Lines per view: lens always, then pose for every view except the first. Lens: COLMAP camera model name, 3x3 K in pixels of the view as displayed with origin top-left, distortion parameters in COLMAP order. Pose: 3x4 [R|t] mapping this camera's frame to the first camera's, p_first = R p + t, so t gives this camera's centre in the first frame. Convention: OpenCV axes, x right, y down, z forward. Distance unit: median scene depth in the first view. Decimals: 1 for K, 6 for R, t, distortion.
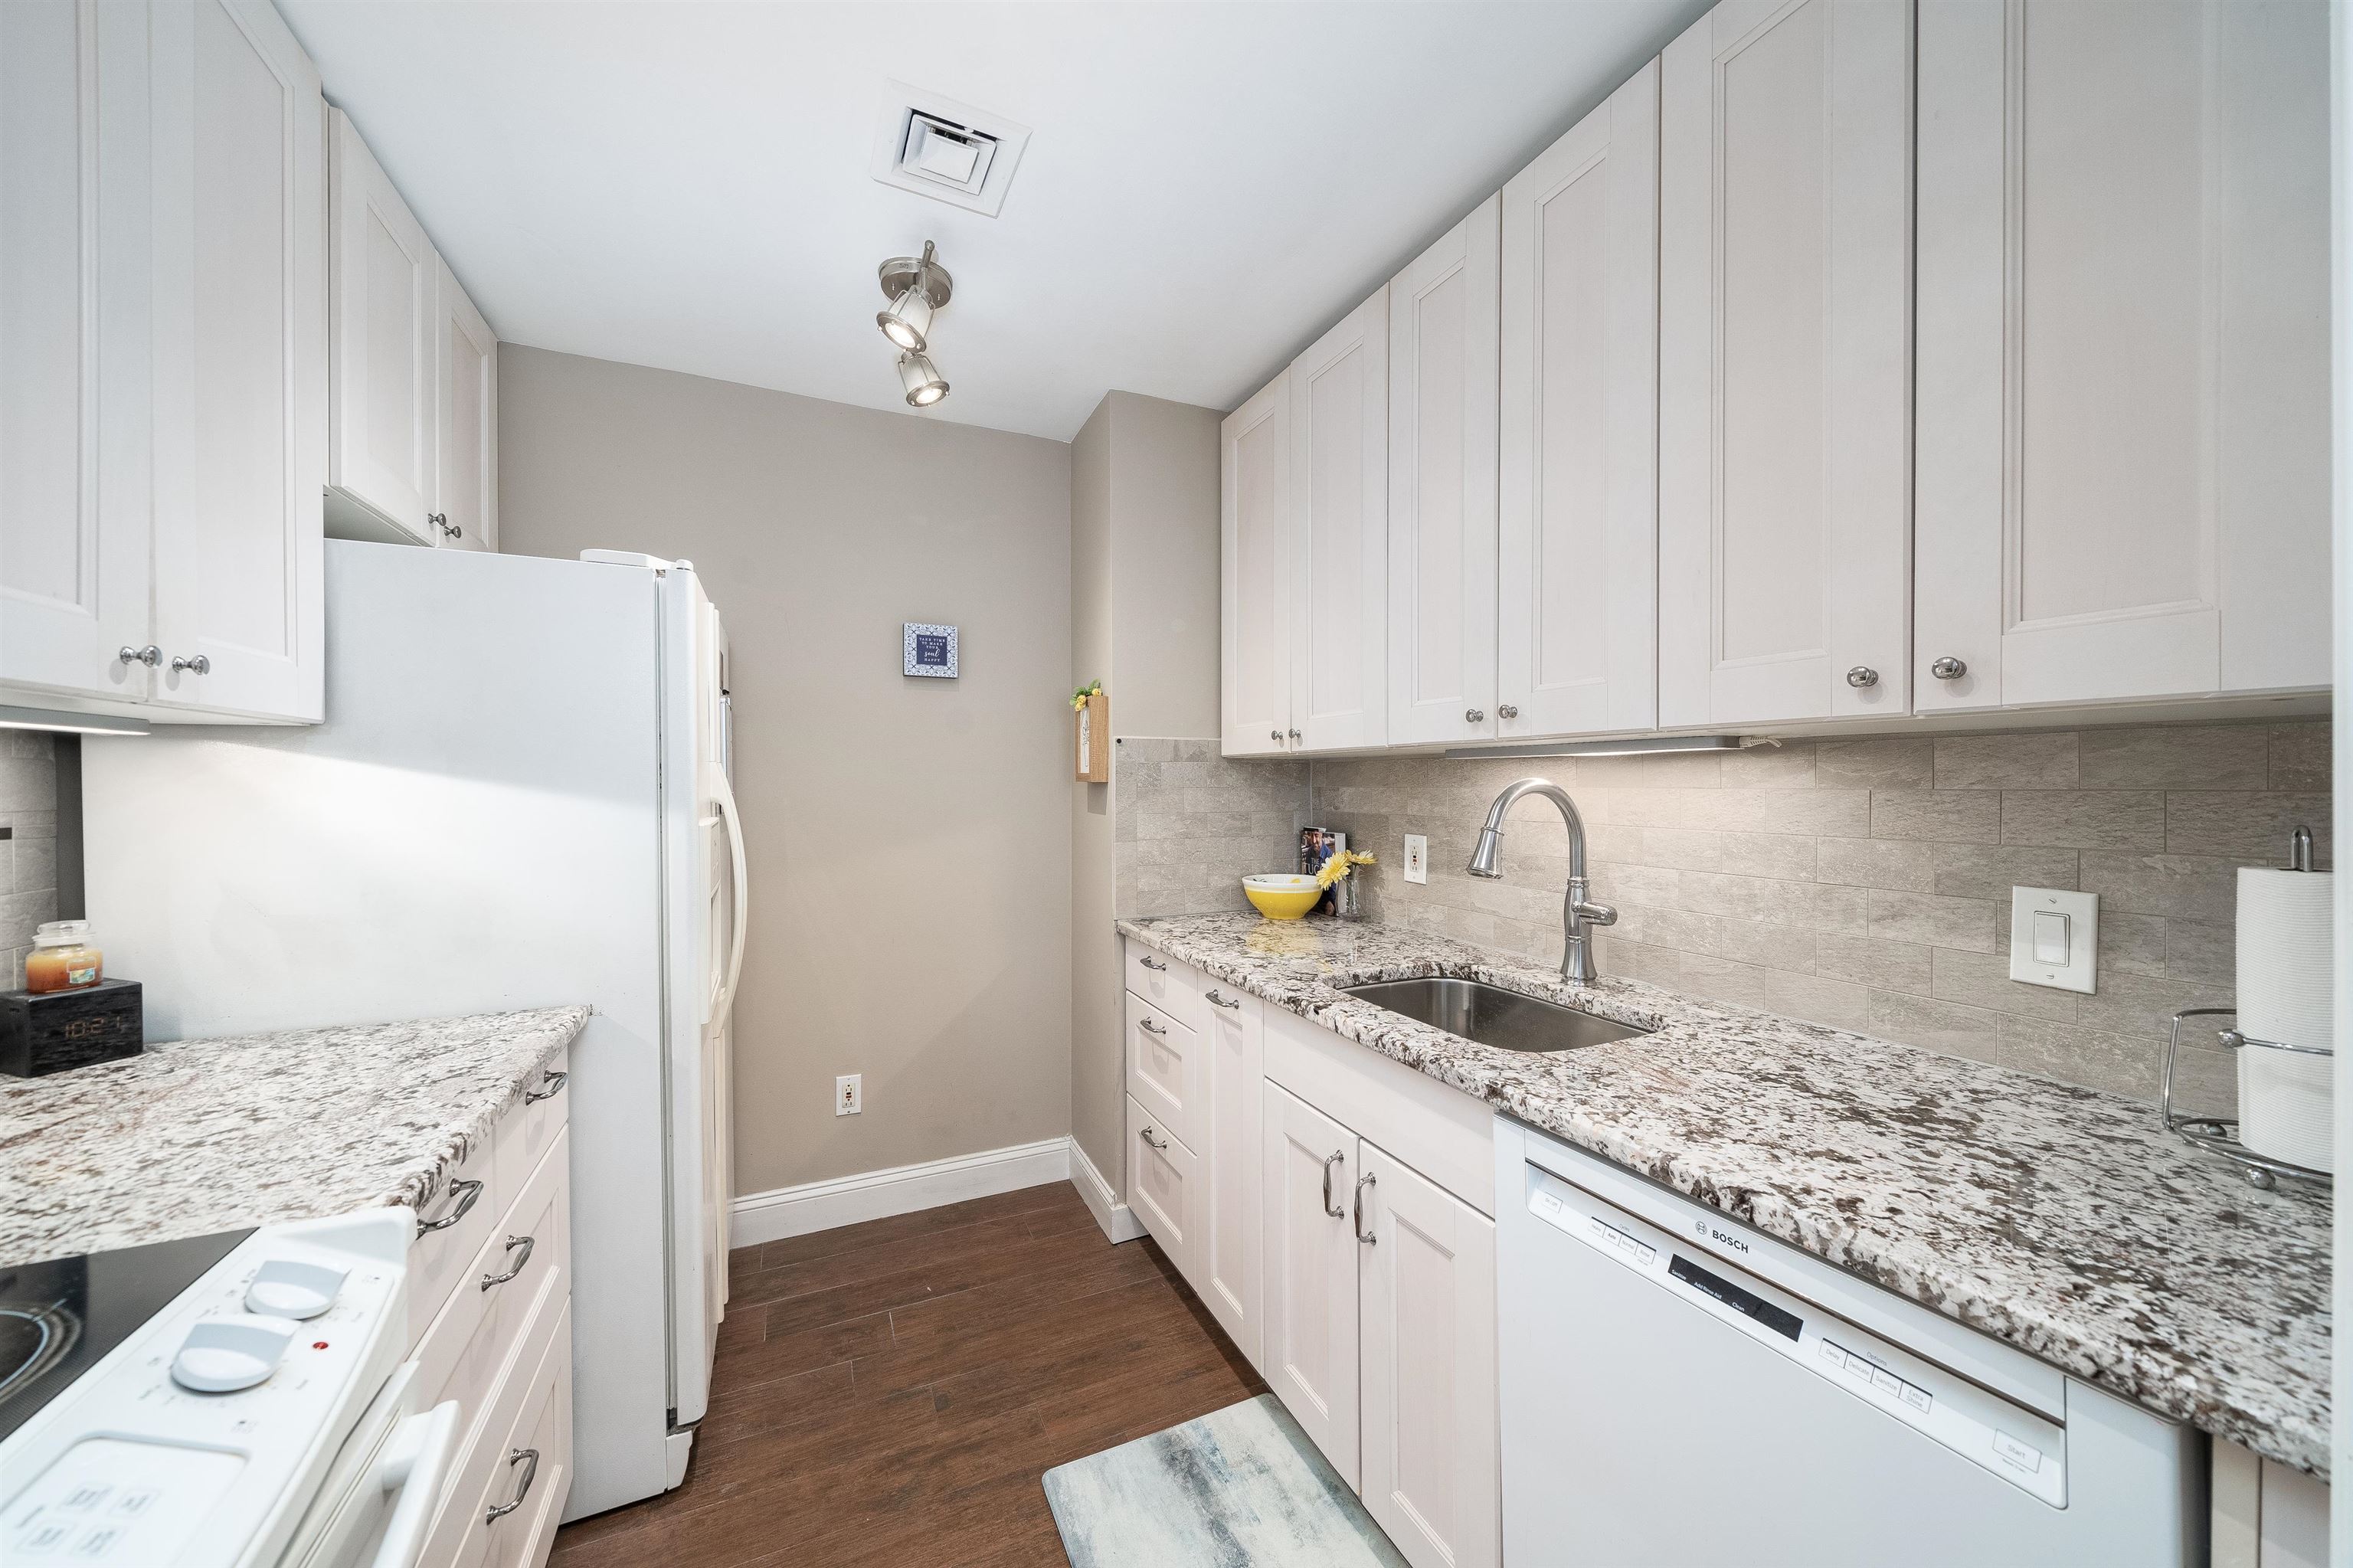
lens RADIAL K [[828.1, 0, 1176.5], [0, 828.1, 784.0], [0, 0, 1]] dist [-0.006684, -0.000050]
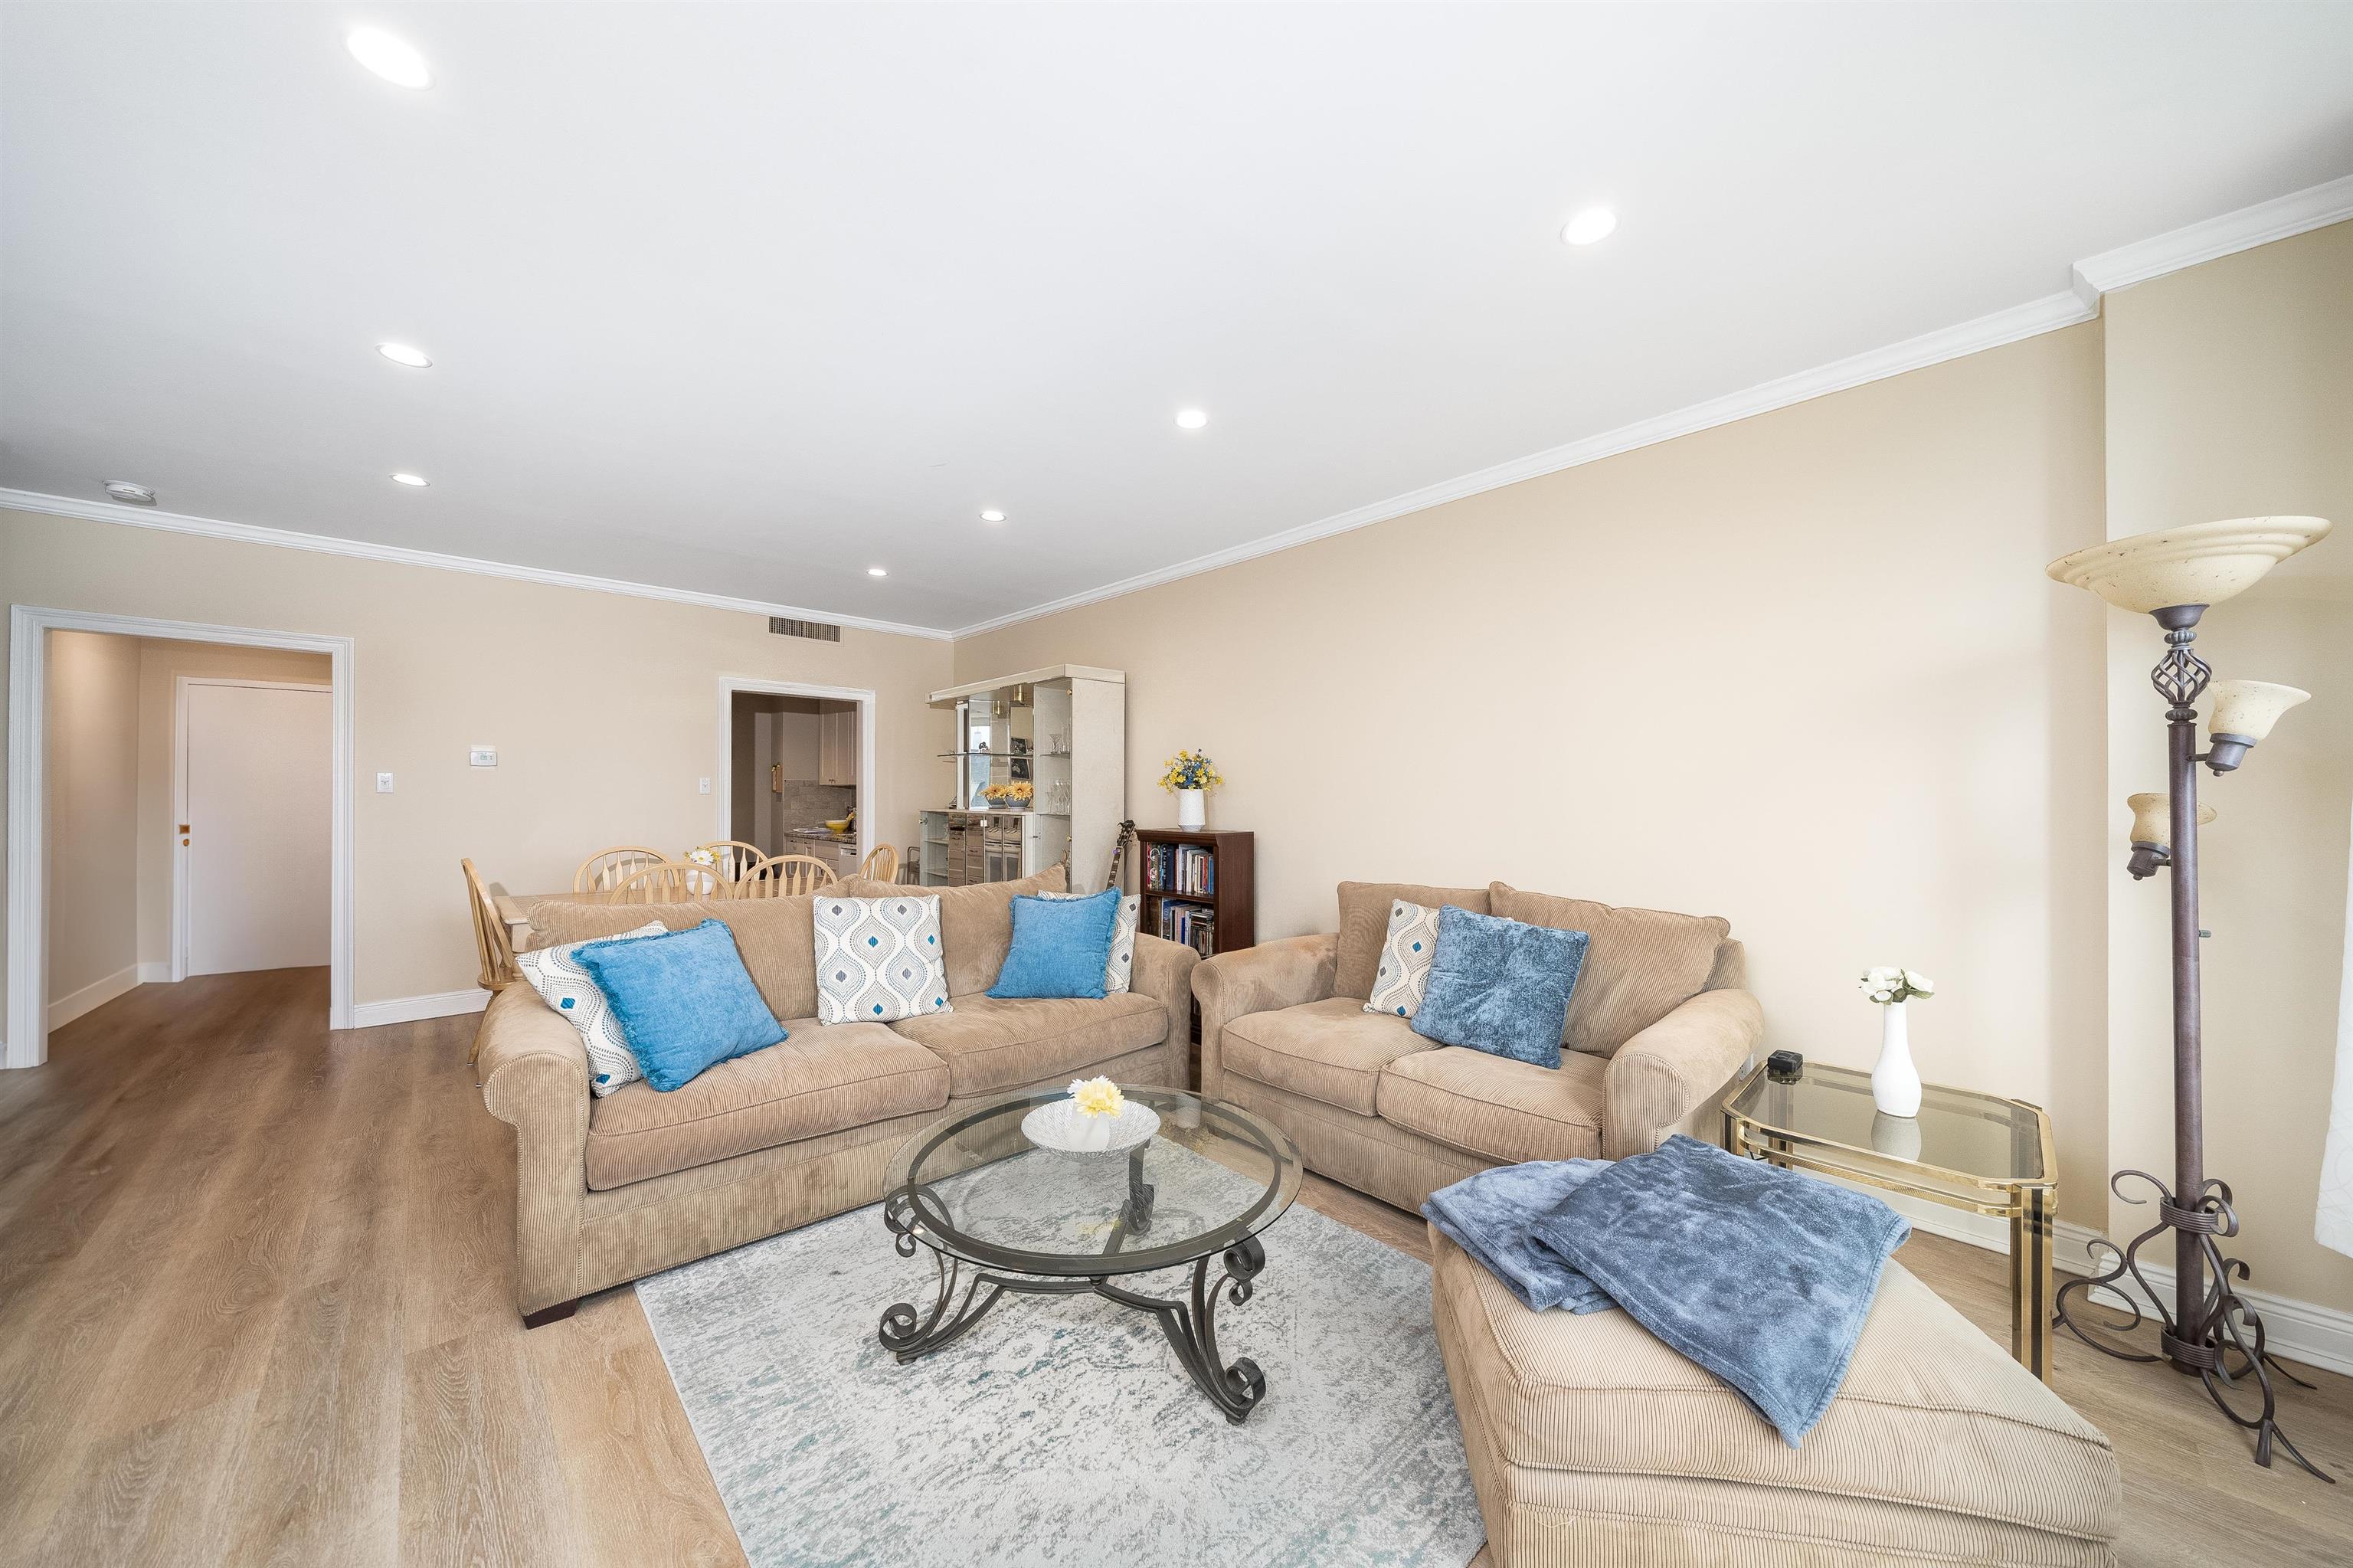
lens RADIAL K [[809.3, 0, 1179.3], [0, 809.3, 771.2], [0, 0, 1]] dist [-0.006487, 0.000035]
pose [[0.951232, 0.009421, 0.308333, 0.563201], [0.000223, 0.999512, -0.031228, 0.009657], [-0.308477, 0.029773, 0.950766, -3.386713]]
